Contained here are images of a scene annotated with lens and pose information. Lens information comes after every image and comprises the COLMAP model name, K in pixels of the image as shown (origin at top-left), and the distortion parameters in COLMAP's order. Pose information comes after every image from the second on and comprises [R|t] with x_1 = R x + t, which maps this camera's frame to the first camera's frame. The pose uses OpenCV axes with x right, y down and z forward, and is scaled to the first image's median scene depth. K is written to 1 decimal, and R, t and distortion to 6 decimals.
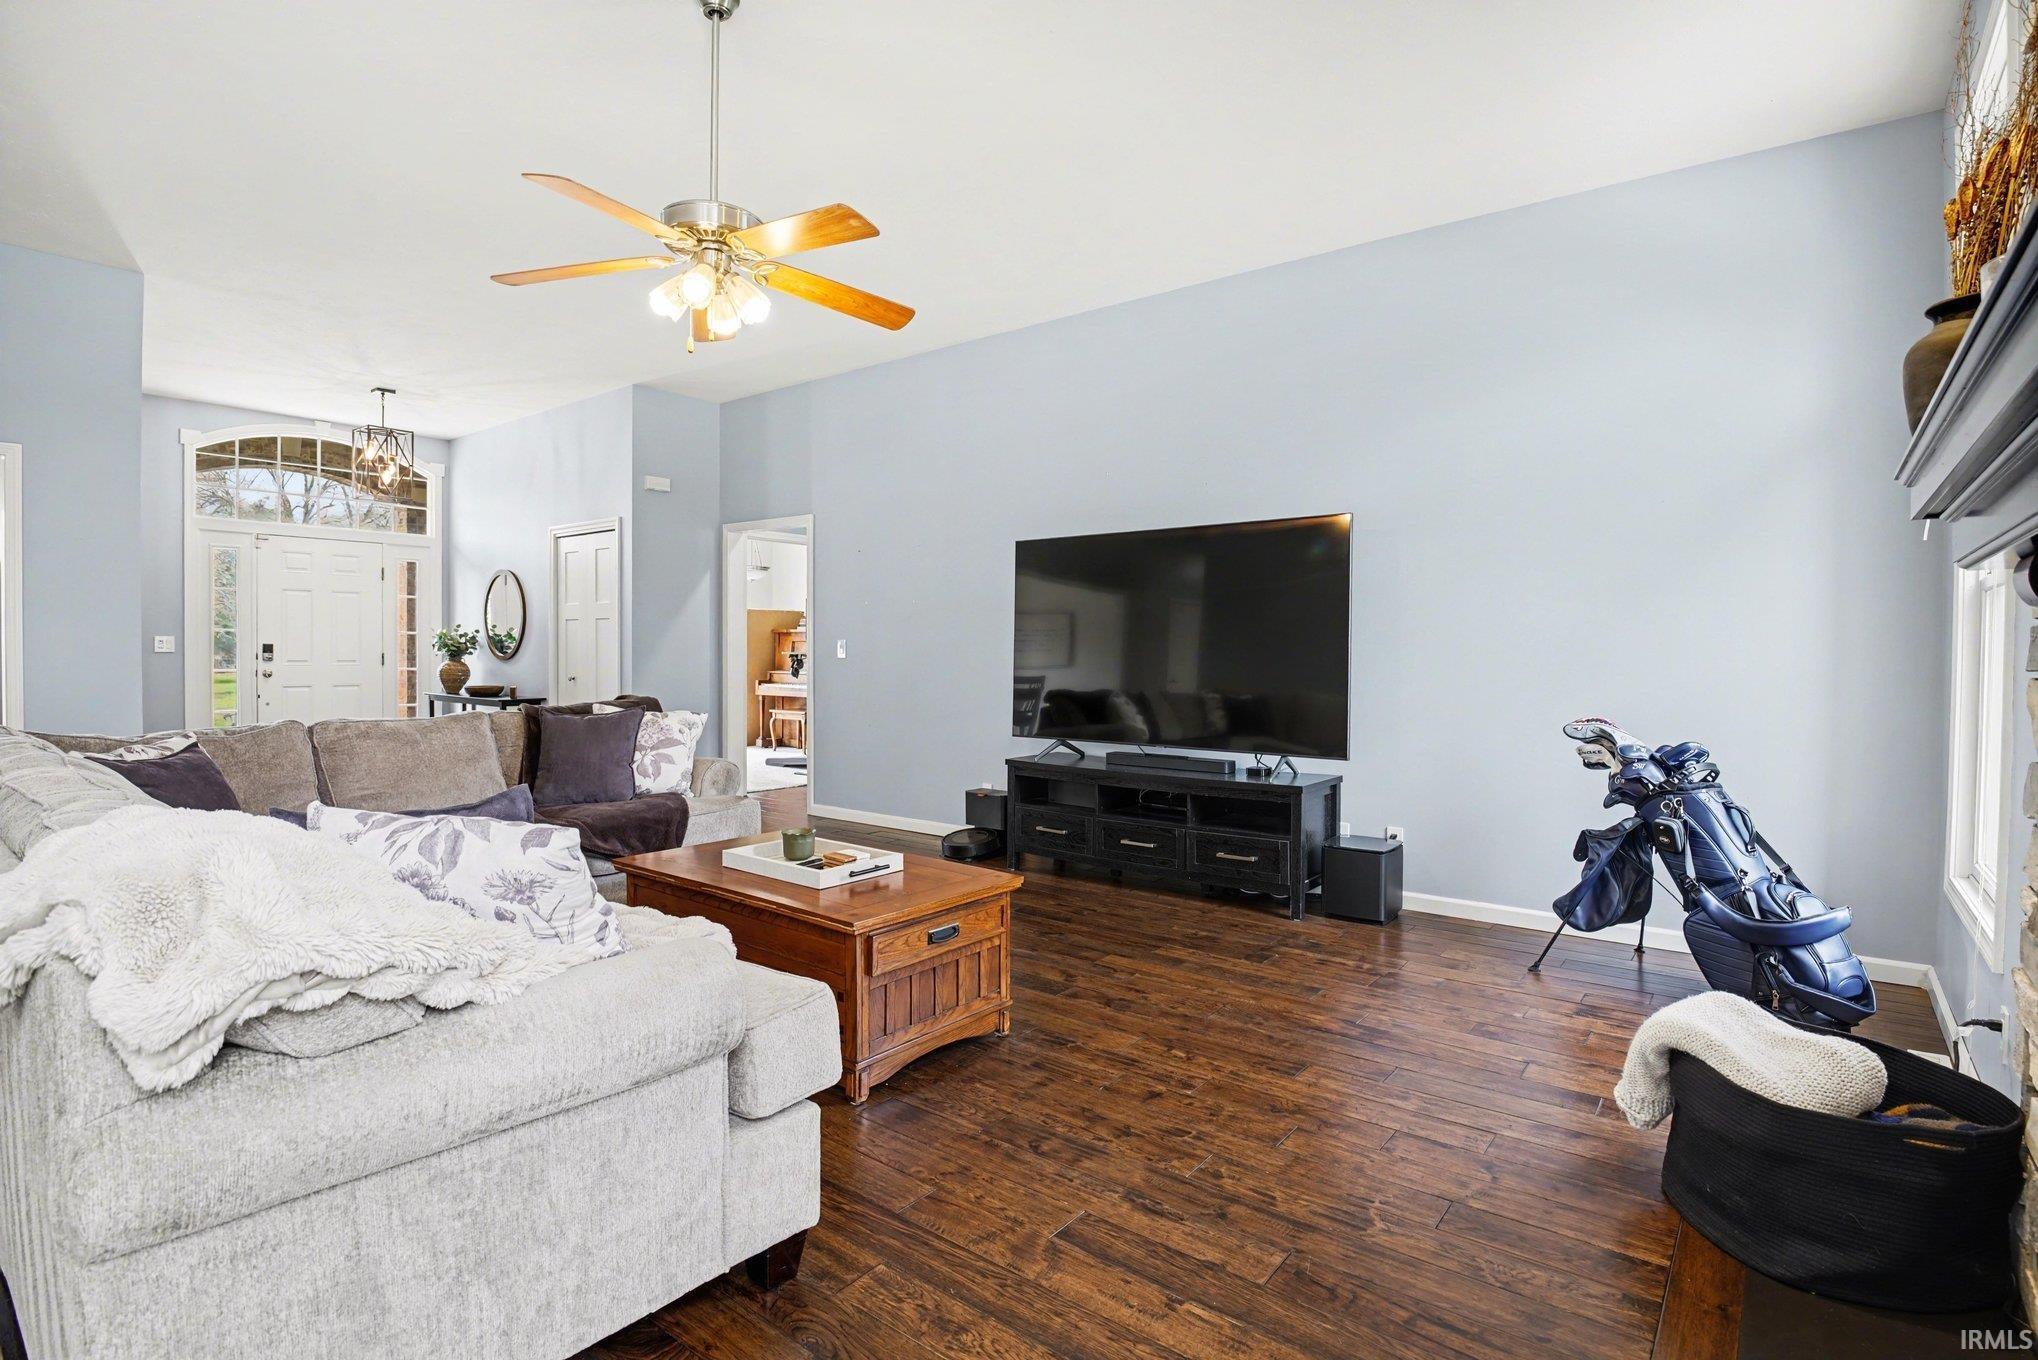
lens RADIAL K [[983.5, 0, 1019.9], [0, 983.5, 678.3], [0, 0, 1]] dist [-0.035281, -0.001887]
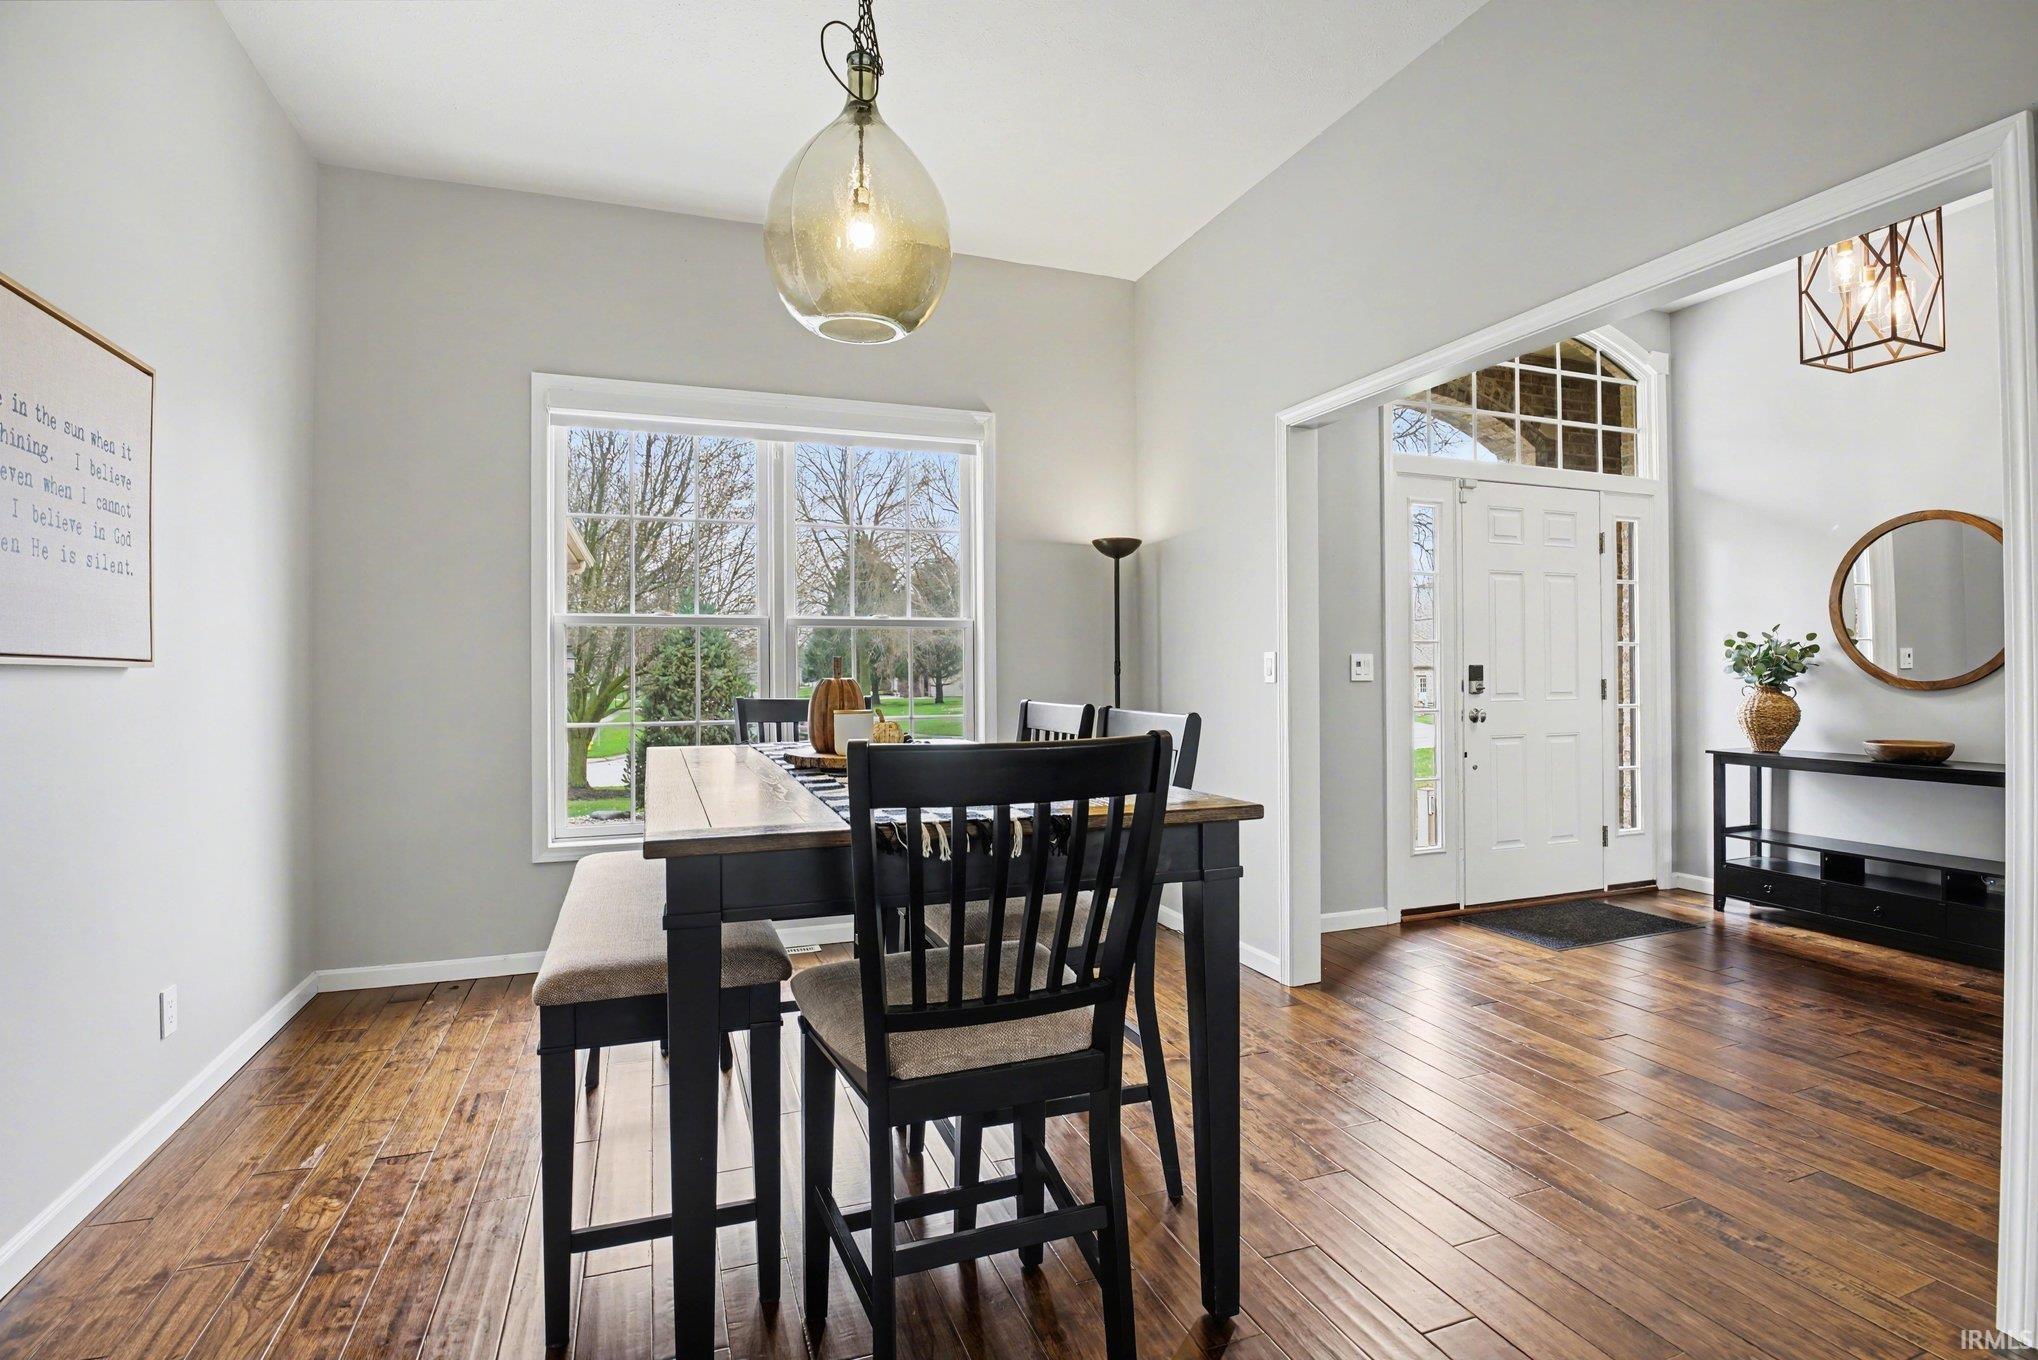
lens RADIAL K [[983.5, 0, 1018.6], [0, 983.5, 673.8], [0, 0, 1]] dist [-0.035281, -0.001887]
pose [[0.859571, -0.007991, -0.510955, -0.693773], [-0.001679, 0.999828, -0.018461, -0.018058], [0.511014, 0.016727, 0.859409, 0.332883]]
